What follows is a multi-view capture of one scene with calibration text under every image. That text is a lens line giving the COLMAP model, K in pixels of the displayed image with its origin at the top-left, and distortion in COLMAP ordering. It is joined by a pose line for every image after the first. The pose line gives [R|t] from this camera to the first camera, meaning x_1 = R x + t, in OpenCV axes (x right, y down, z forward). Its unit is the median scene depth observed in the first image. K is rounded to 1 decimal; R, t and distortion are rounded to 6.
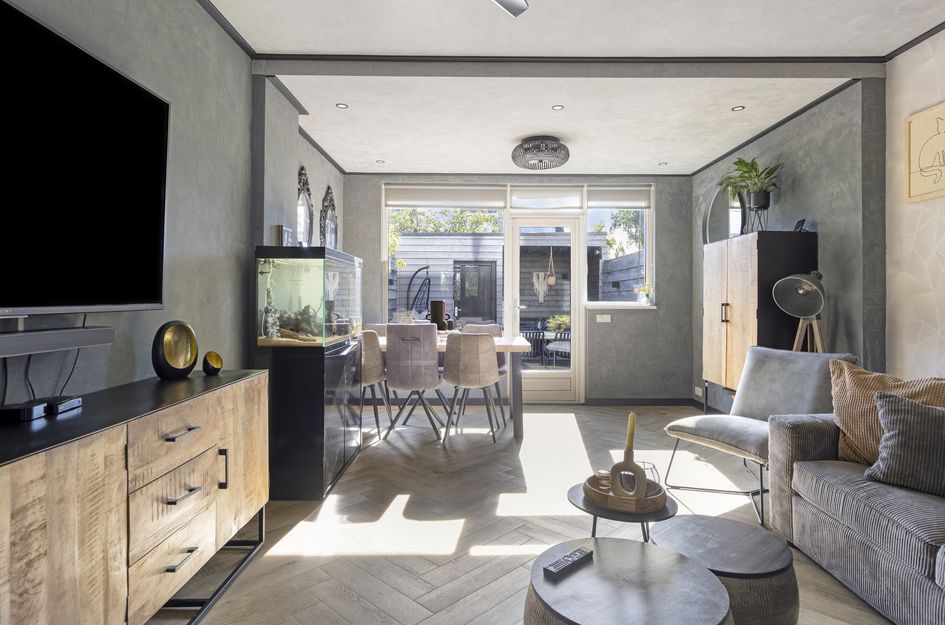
lens RADIAL K [[530.2, 0, 474.9], [0, 530.2, 292.6], [0, 0, 1]] dist [-0.000154, -0.000169]
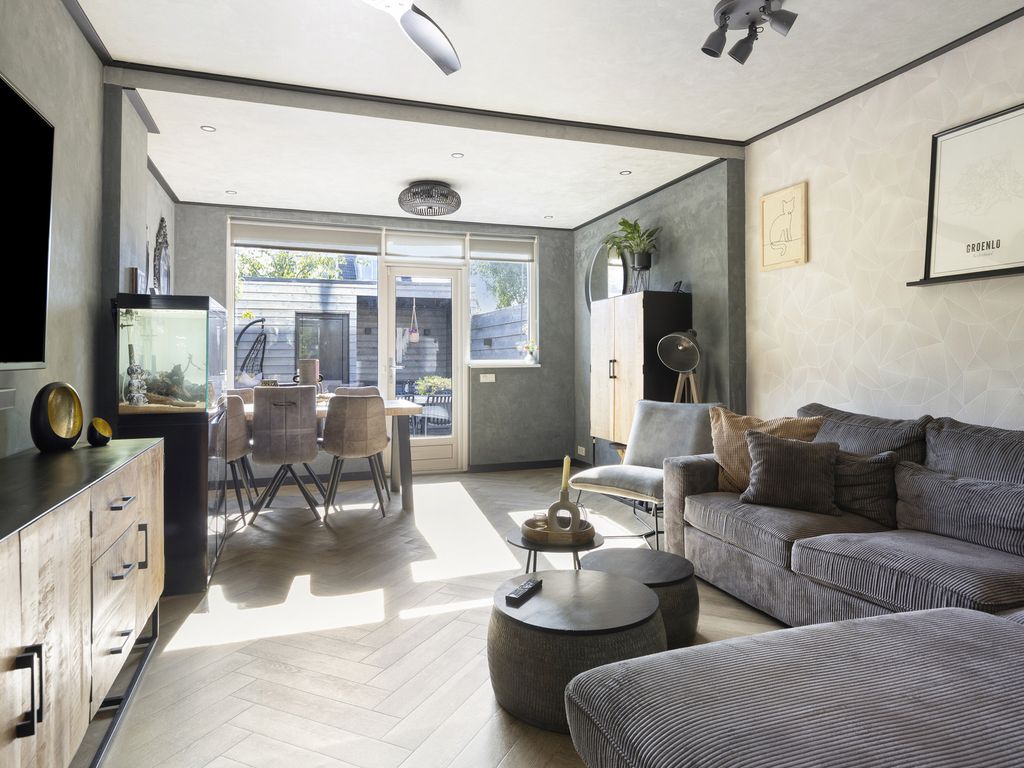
lens RADIAL K [[639.0, 0, 511.4], [0, 639.0, 345.5], [0, 0, 1]] dist [0.000269, -0.000725]
pose [[0.946219, -0.000135, 0.323525, -0.110474], [0.003458, 0.999947, -0.009697, 0.003763], [-0.323507, 0.010294, 0.946170, -0.102495]]
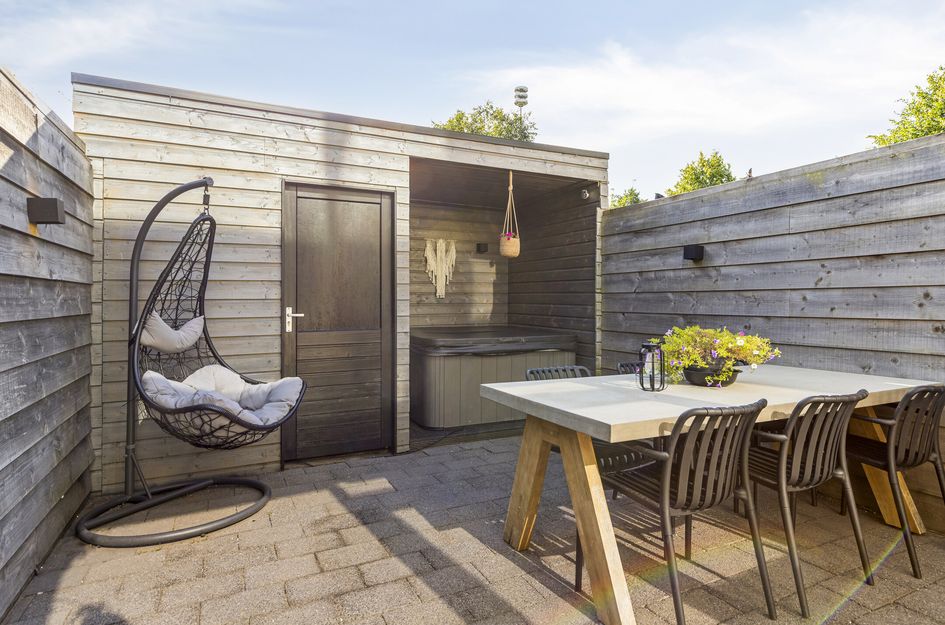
lens RADIAL K [[518.2, 0, 474.0], [0, 518.2, 289.7], [0, 0, 1]] dist [0.002035, -0.000113]
pose [[0.900417, 0.004537, 0.435005, -0.191444], [-0.001741, 0.999975, -0.006824, 0.042315], [-0.435025, 0.005387, 0.900402, 1.559666]]
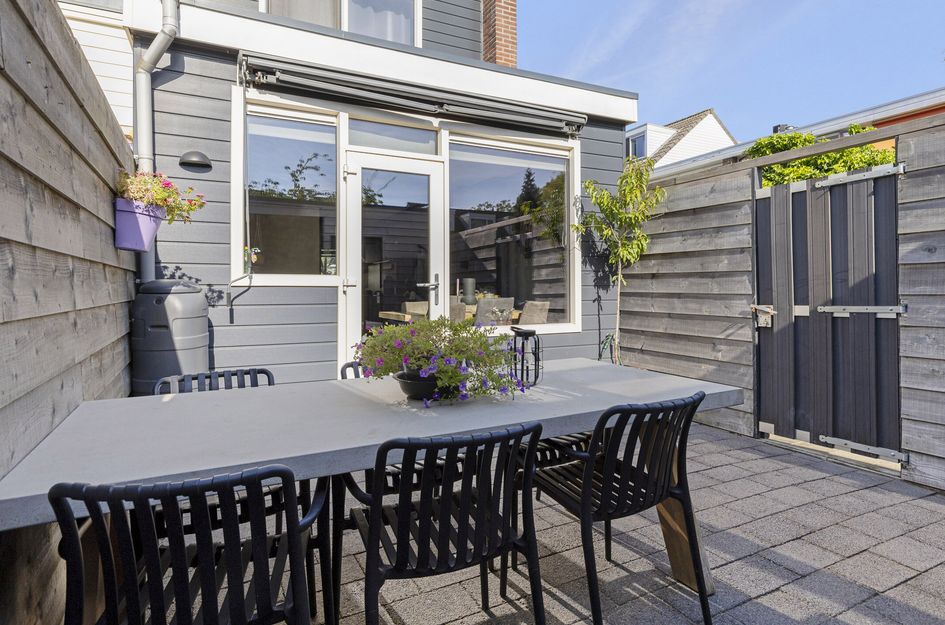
lens RADIAL K [[530.2, 0, 474.9], [0, 530.2, 292.6], [0, 0, 1]] dist [-0.000154, -0.000169]
pose [[-0.888991, -0.001926, -0.457920, 0.552210], [0.001701, 0.999970, -0.007508, 0.072109], [0.457921, -0.007453, -0.888962, 2.468421]]
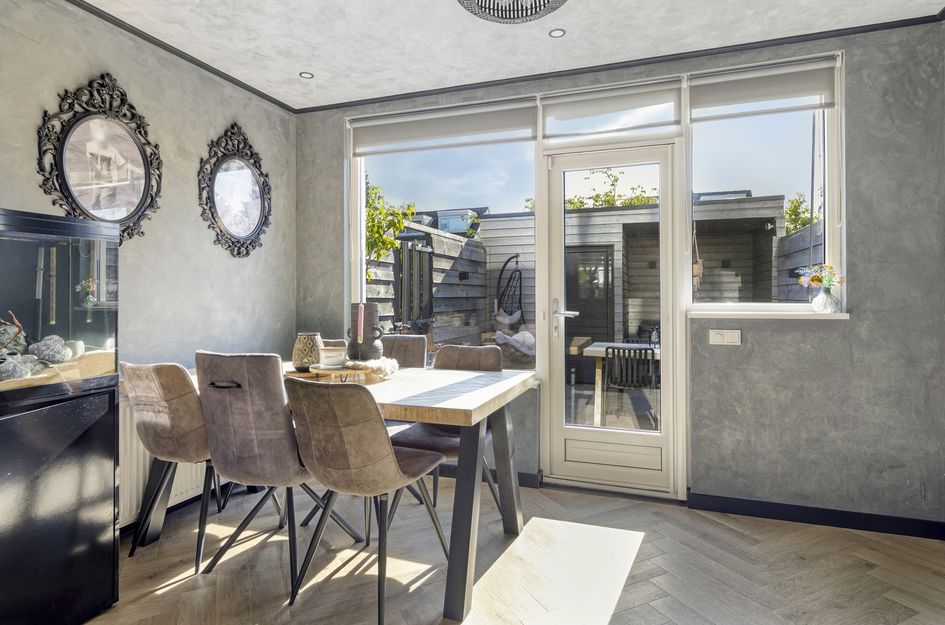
lens RADIAL K [[518.2, 0, 474.0], [0, 518.2, 289.7], [0, 0, 1]] dist [0.002035, -0.000113]
pose [[0.940566, -0.008393, -0.339508, 0.257800], [0.008875, 0.999961, -0.000134, 0.002750], [0.339496, -0.002887, 0.940603, 0.635201]]
